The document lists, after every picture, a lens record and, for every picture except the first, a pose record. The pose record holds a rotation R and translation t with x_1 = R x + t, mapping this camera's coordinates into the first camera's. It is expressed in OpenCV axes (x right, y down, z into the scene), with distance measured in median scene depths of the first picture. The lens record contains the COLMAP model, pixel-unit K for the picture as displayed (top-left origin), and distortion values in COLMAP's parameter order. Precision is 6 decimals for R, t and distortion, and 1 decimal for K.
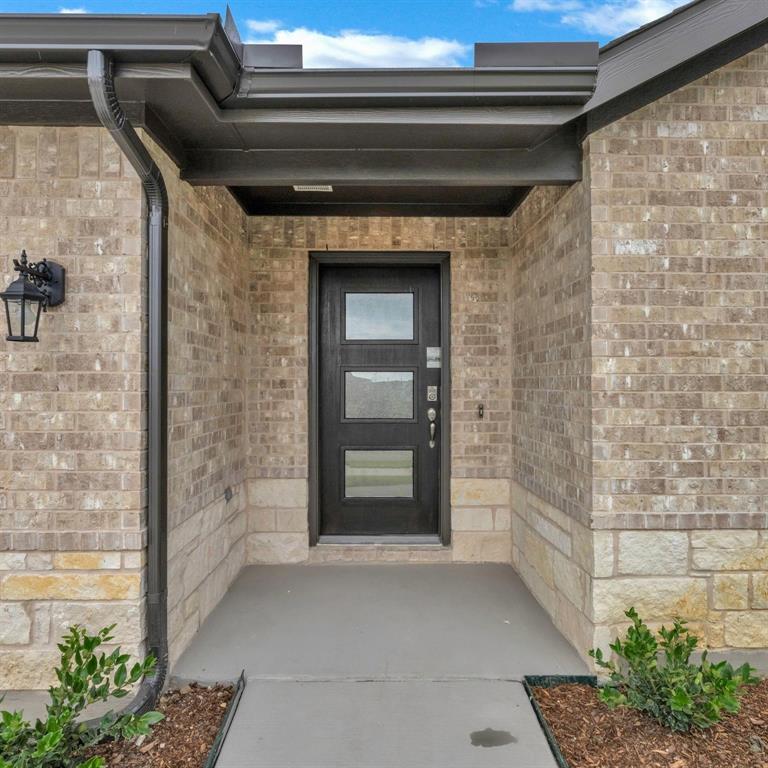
lens RADIAL K [[559.6, 0, 384.0], [0, 559.6, 384.0], [0, 0, 1]] dist [-0.000879, -0.000385]
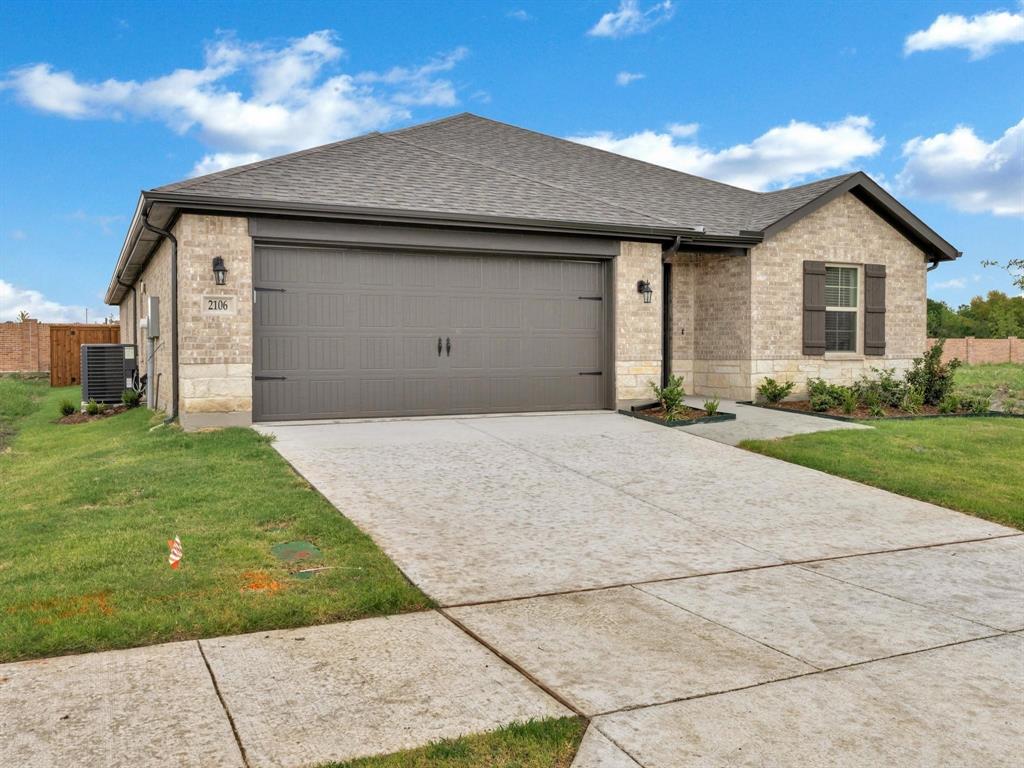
lens RADIAL K [[891.1, 0, 512.0], [0, 891.1, 384.0], [0, 0, 1]] dist [-0.008502, -0.002015]
pose [[0.907864, -0.016081, 0.418957, -3.244994], [-0.000590, 0.999214, 0.039631, 0.190341], [-0.419265, -0.036227, 0.907141, -3.344563]]
